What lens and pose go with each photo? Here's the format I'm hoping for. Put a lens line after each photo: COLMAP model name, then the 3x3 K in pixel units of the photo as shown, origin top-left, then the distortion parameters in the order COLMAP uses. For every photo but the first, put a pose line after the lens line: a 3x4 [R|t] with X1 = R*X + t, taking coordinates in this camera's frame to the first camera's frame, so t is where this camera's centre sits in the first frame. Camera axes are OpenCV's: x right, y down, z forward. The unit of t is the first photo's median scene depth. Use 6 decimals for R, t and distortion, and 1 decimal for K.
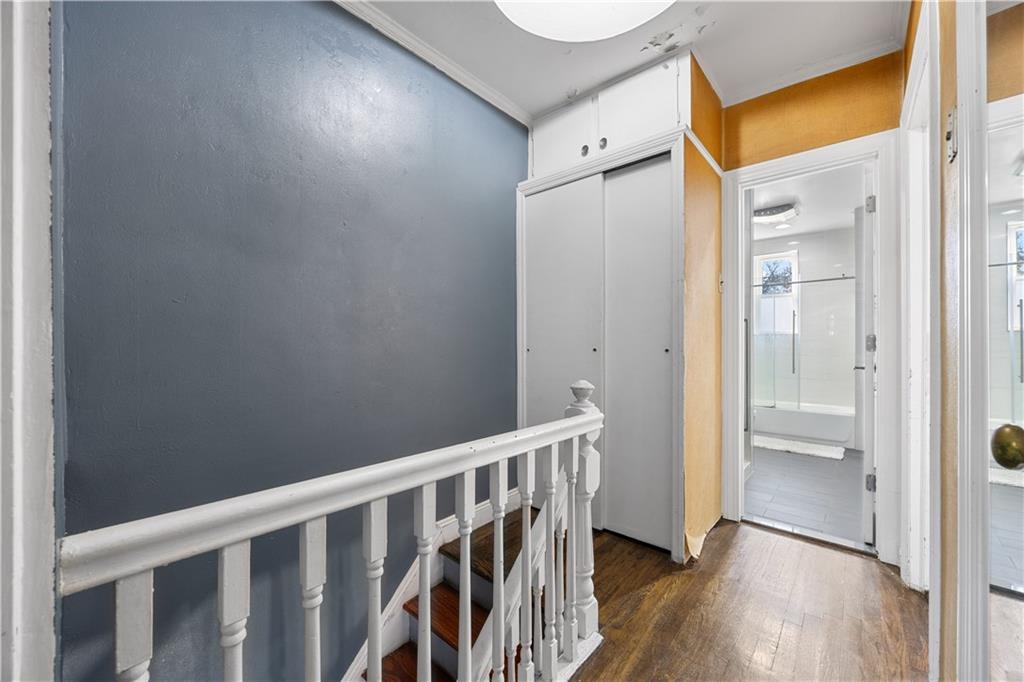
lens RADIAL K [[392.1, 0, 509.3], [0, 392.1, 342.2], [0, 0, 1]] dist [-0.004976, -0.000055]
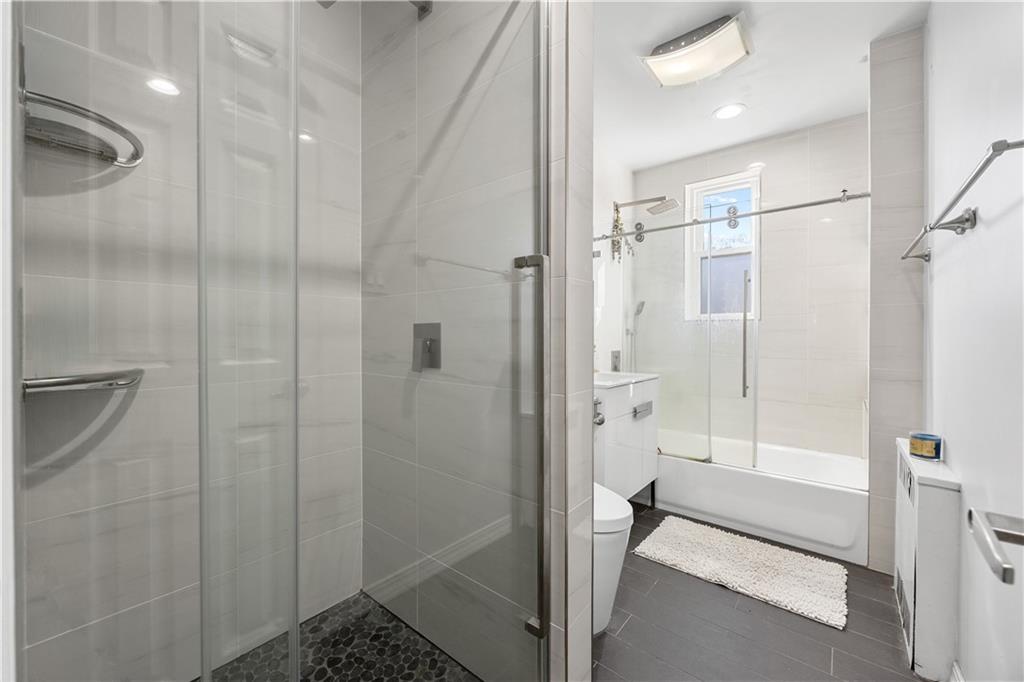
lens RADIAL K [[392.1, 0, 509.3], [0, 392.1, 342.2], [0, 0, 1]] dist [-0.004976, -0.000055]
pose [[0.999694, -0.001394, 0.024701, 0.443384], [0.001163, 0.999956, 0.009360, 0.003705], [-0.024713, -0.009328, 0.999651, 0.542880]]
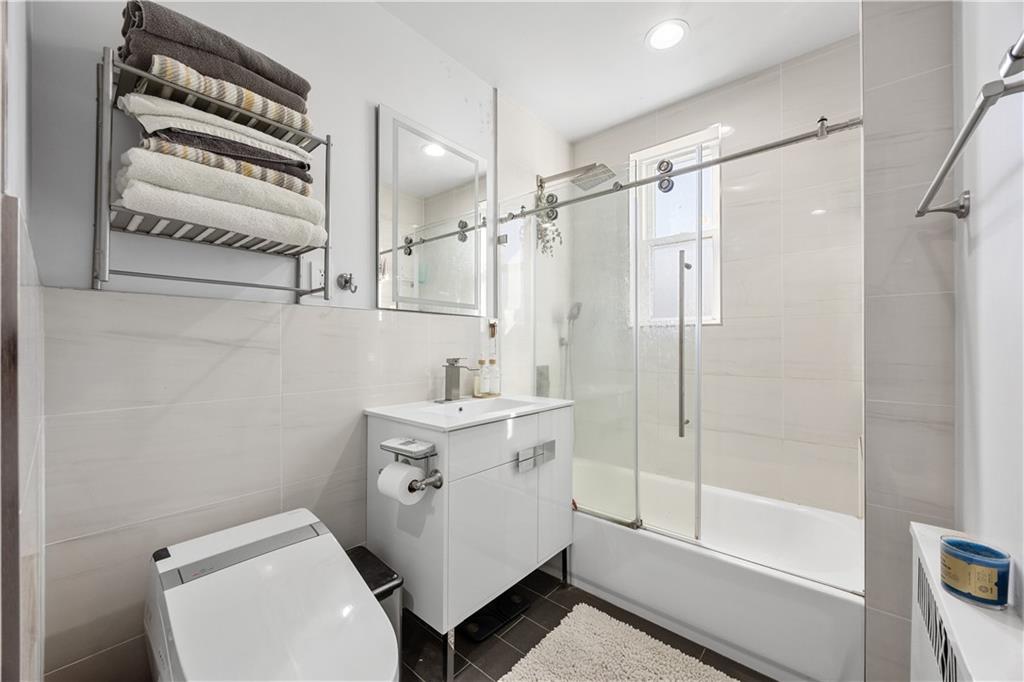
lens RADIAL K [[388.4, 0, 511.2], [0, 388.4, 349.9], [0, 0, 1]] dist [-0.001792, -0.000141]
pose [[0.999759, -0.004636, 0.021453, 0.611871], [0.004556, 0.999983, 0.003761, 0.000842], [-0.021470, -0.003662, 0.999763, 0.710831]]
